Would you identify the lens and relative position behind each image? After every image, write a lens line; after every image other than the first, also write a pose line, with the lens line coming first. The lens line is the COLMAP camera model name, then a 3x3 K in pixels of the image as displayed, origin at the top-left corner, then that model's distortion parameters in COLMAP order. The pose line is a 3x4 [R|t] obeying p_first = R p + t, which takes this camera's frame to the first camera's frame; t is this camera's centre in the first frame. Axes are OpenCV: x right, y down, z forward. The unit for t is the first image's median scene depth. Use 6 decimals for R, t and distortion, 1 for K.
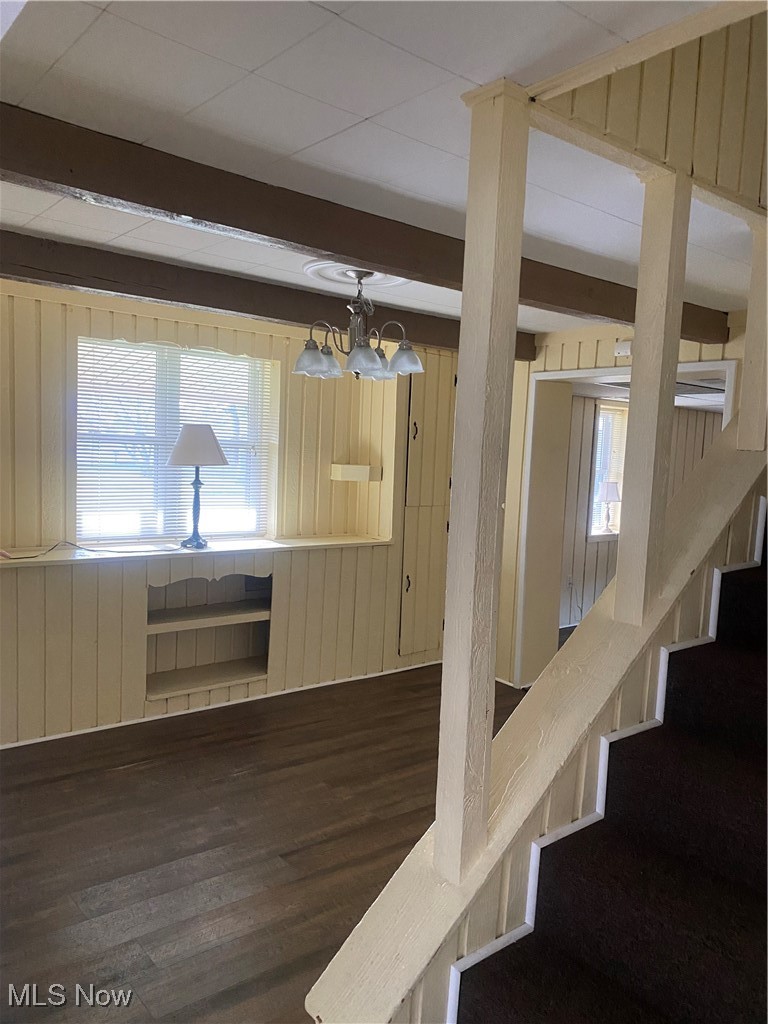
lens RADIAL K [[774.5, 0, 381.5], [0, 774.5, 514.7], [0, 0, 1]] dist [0.022625, -0.034467]
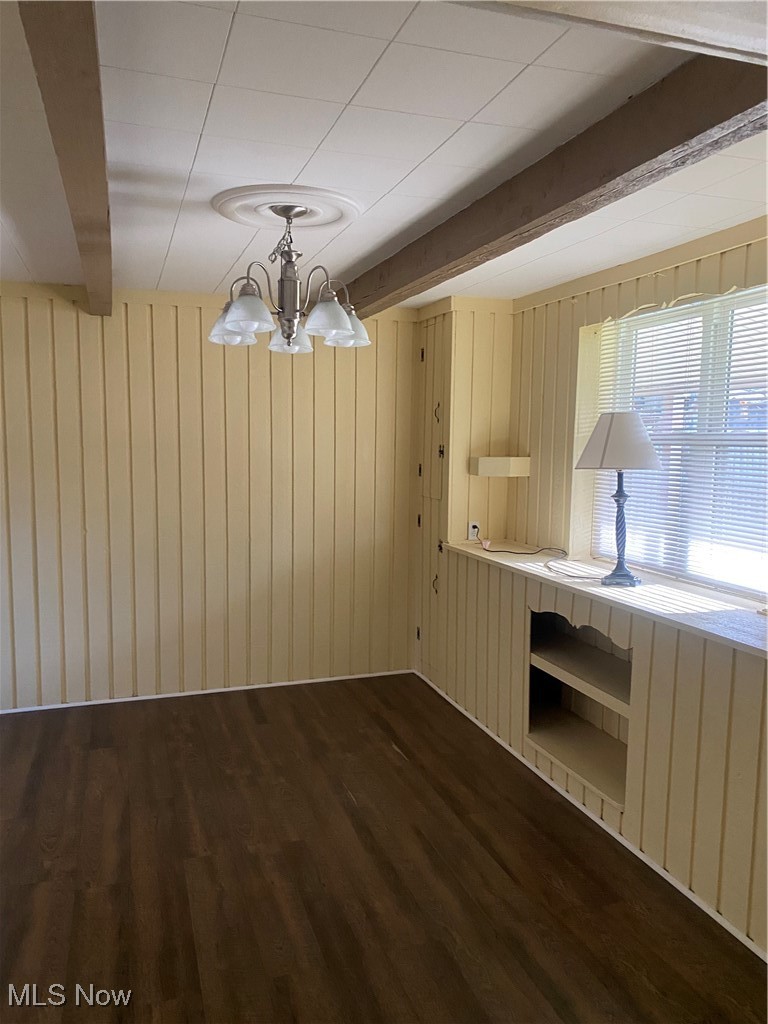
lens RADIAL K [[774.5, 0, 380.7], [0, 774.5, 513.4], [0, 0, 1]] dist [0.022625, -0.034467]
pose [[-0.353701, 0.038416, -0.934569, 0.578157], [-0.106812, 0.990961, 0.081159, -0.065207], [0.929240, 0.128529, -0.346401, 1.174745]]
